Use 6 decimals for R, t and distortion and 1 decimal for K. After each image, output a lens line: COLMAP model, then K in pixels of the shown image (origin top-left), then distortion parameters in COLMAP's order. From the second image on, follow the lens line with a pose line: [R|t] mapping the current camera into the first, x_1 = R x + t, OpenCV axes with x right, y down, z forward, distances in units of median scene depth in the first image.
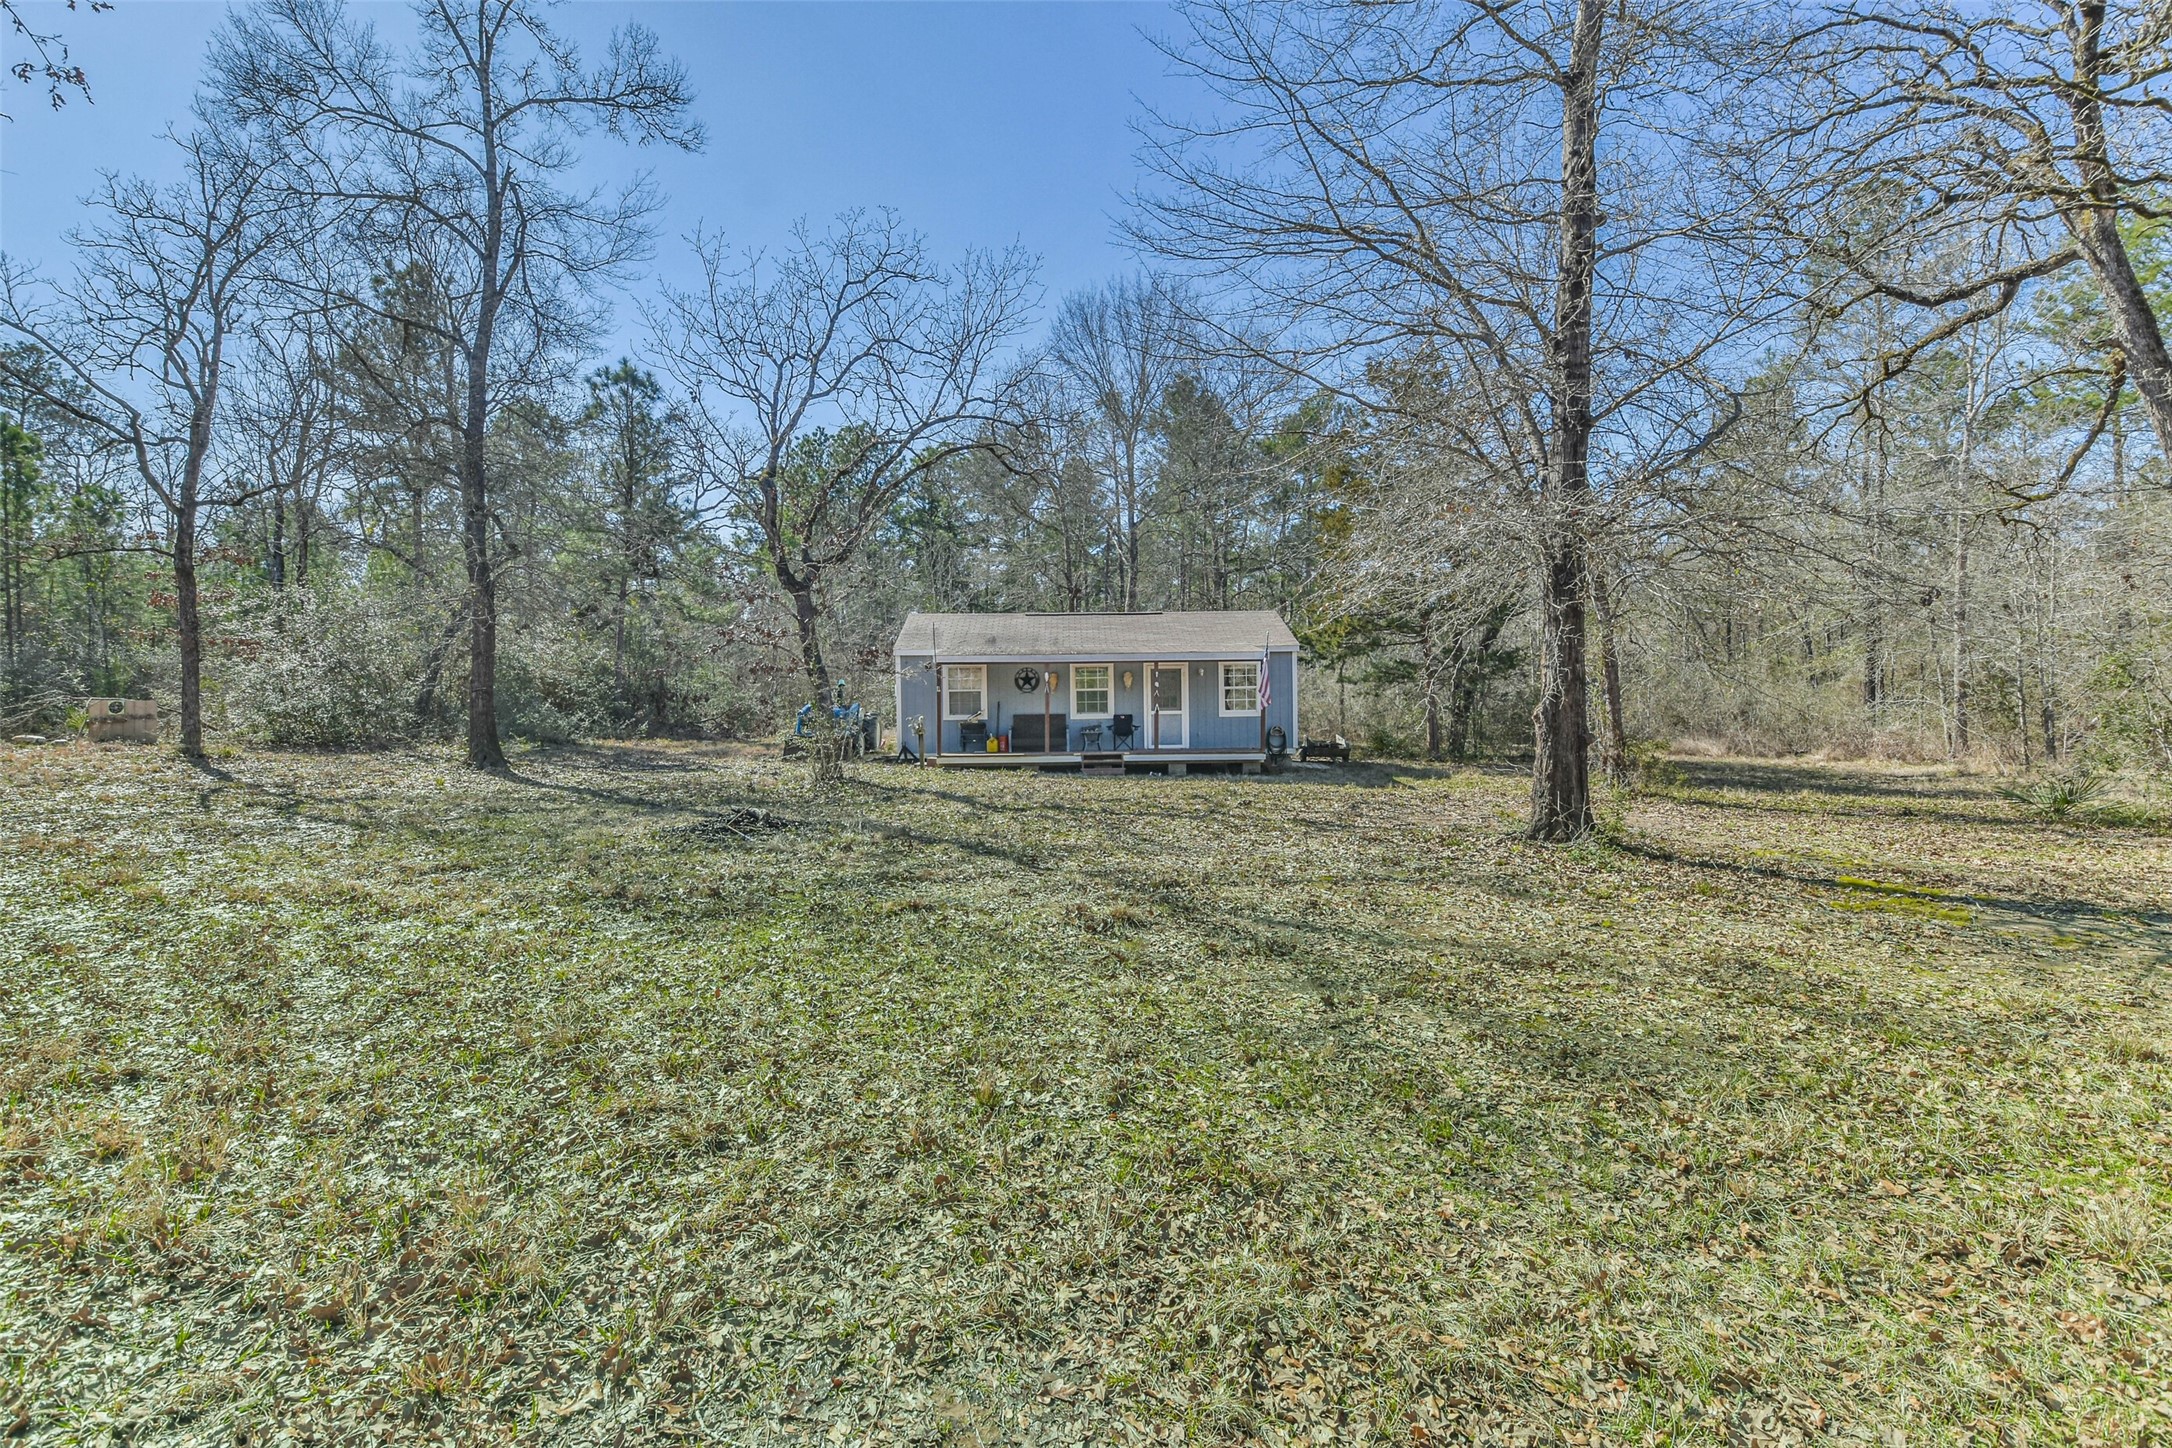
lens RADIAL K [[956.0, 0, 1086.2], [0, 956.0, 718.1], [0, 0, 1]] dist [0.049309, -0.020321]
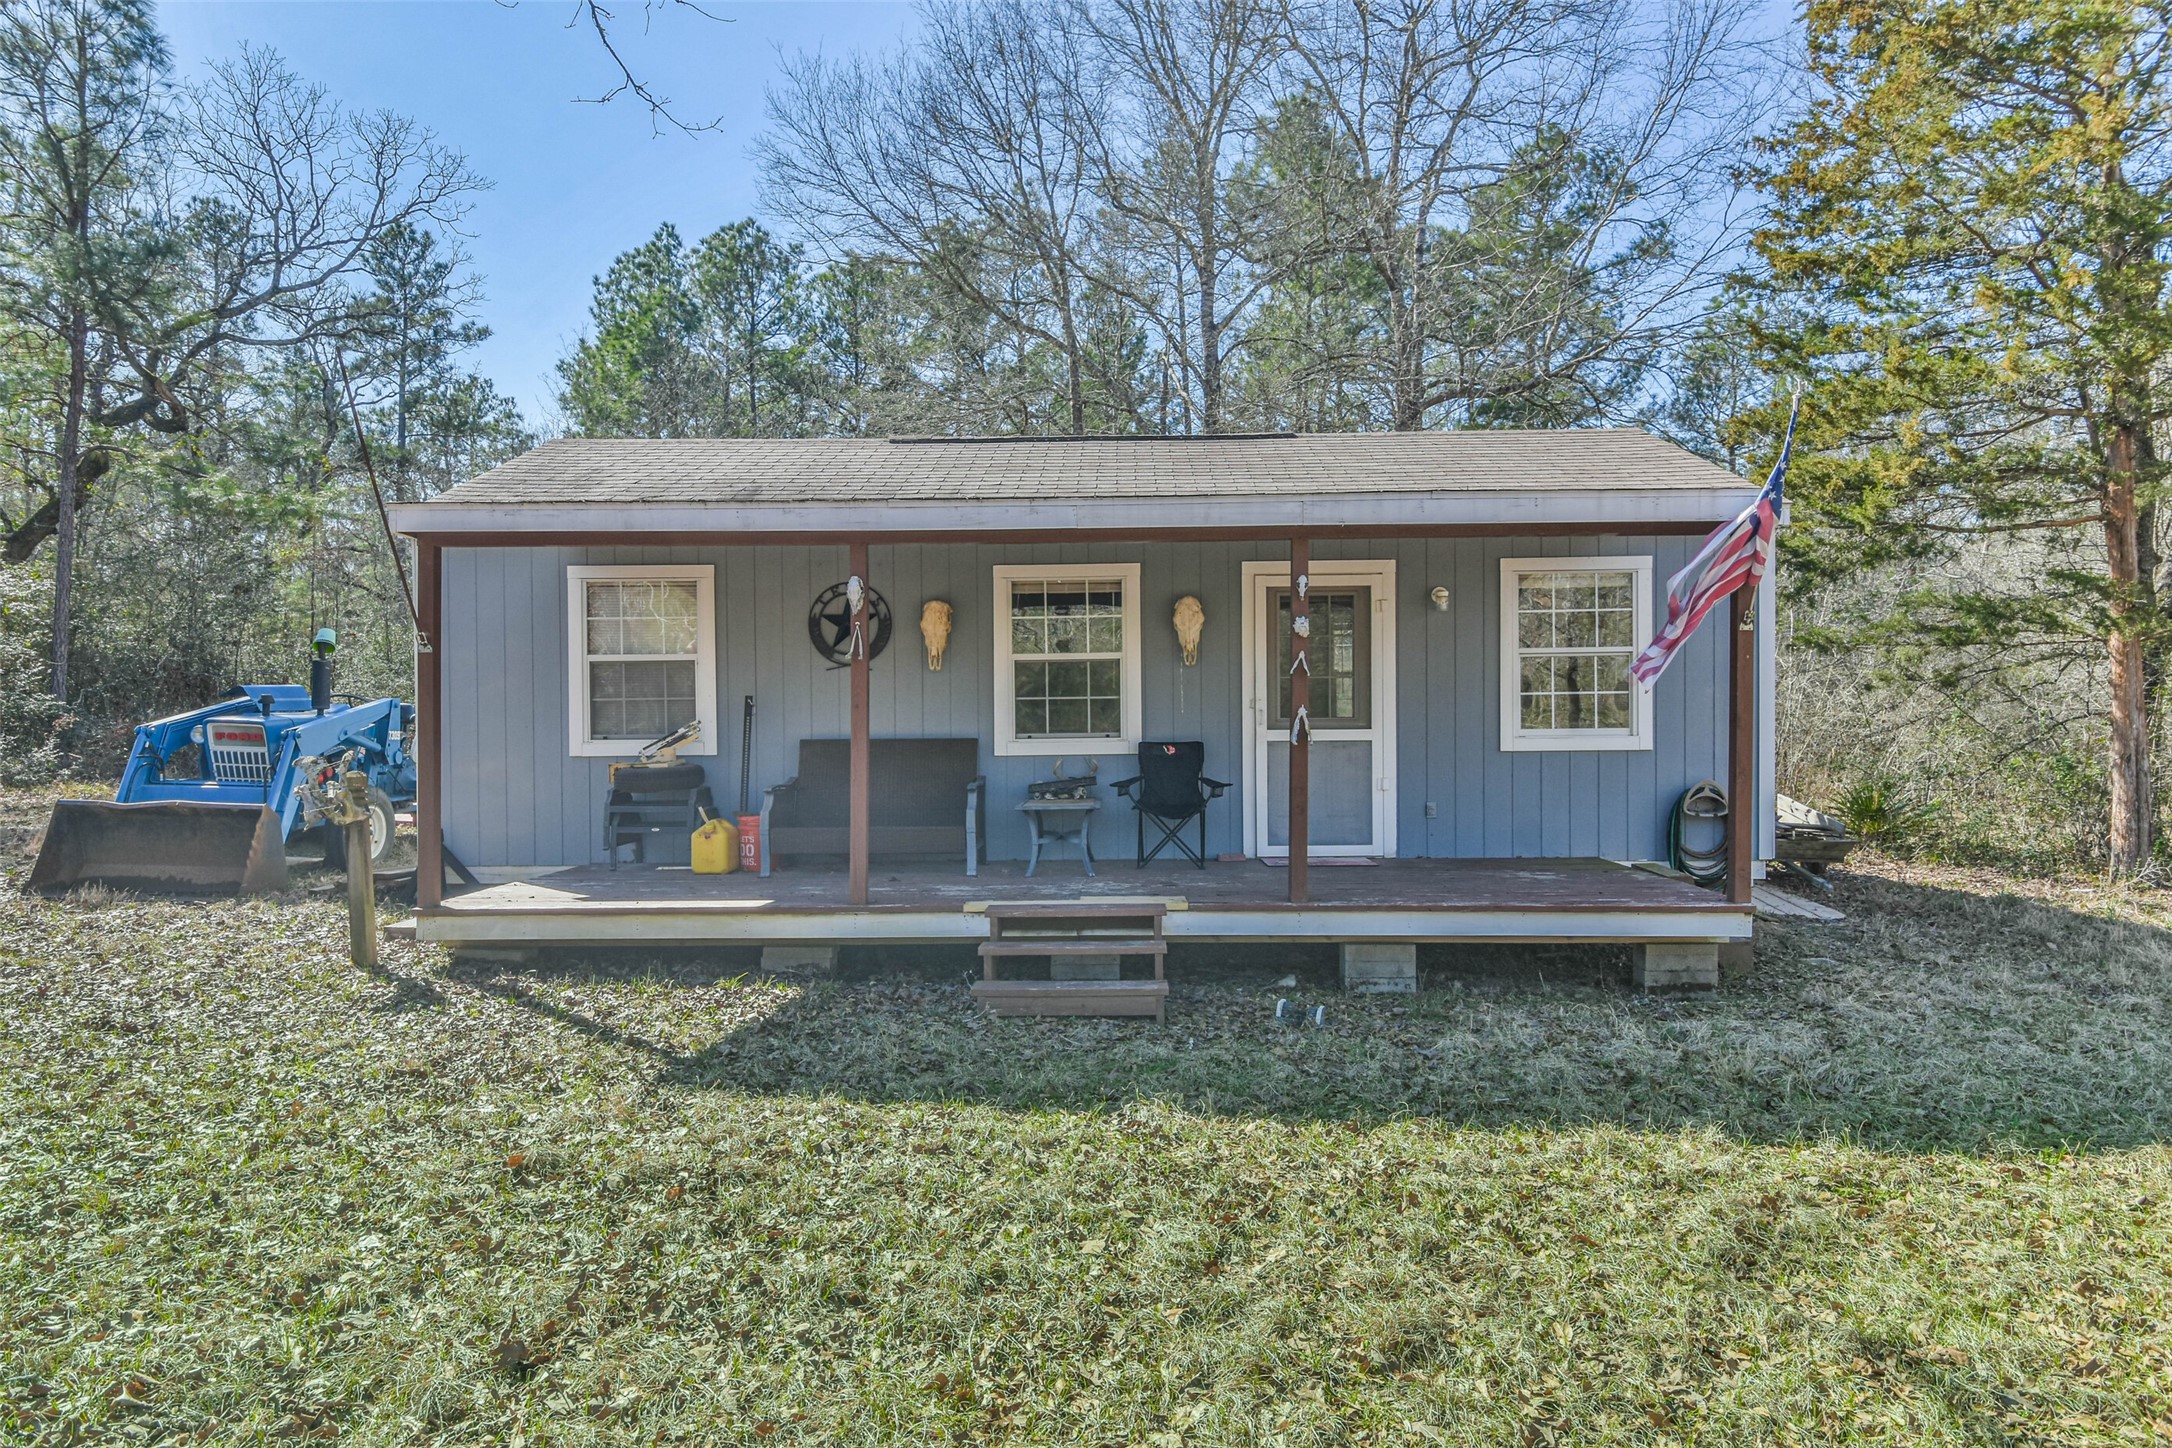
lens RADIAL K [[1242.3, 0, 1080.4], [0, 1242.3, 746.4], [0, 0, 1]] dist [0.008563, -0.000351]
pose [[0.998673, 0.005592, -0.051195, 0.030087], [-0.005215, 0.999958, 0.007477, -0.004794], [0.051234, -0.007200, 0.998661, 0.615282]]
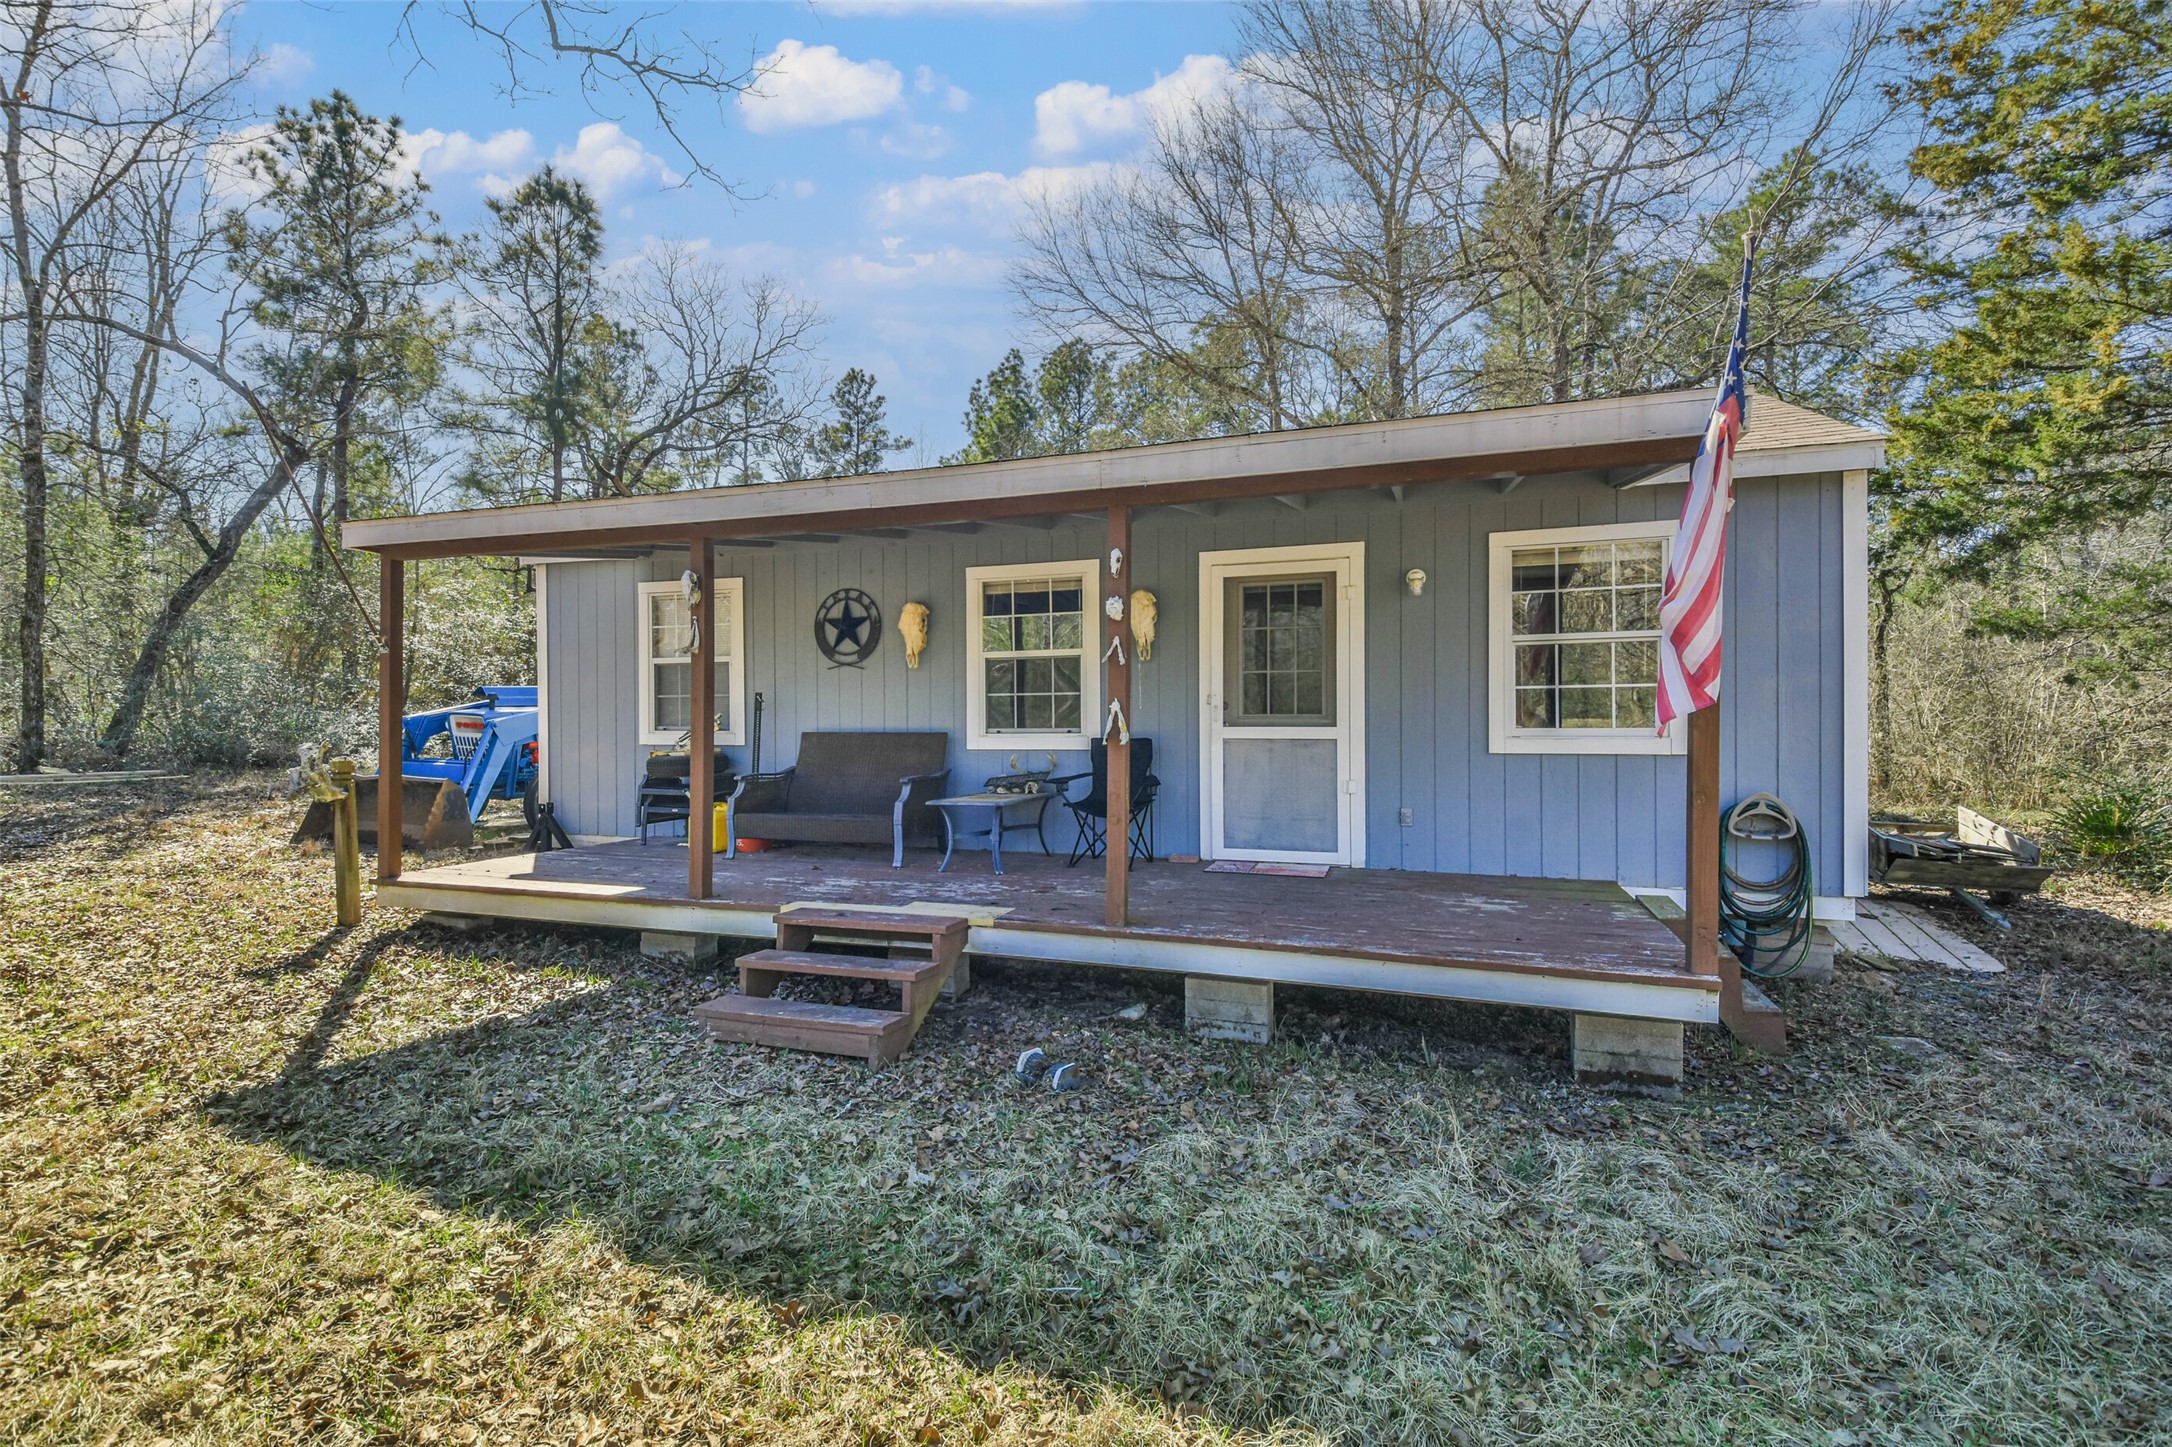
lens RADIAL K [[956.0, 0, 1062.8], [0, 956.0, 726.1], [0, 0, 1]] dist [0.049309, -0.020321]
pose [[0.941165, 0.012479, -0.337717, 0.118536], [-0.013839, 0.999903, -0.001621, -0.006473], [0.337664, 0.006199, 0.941246, 0.718159]]
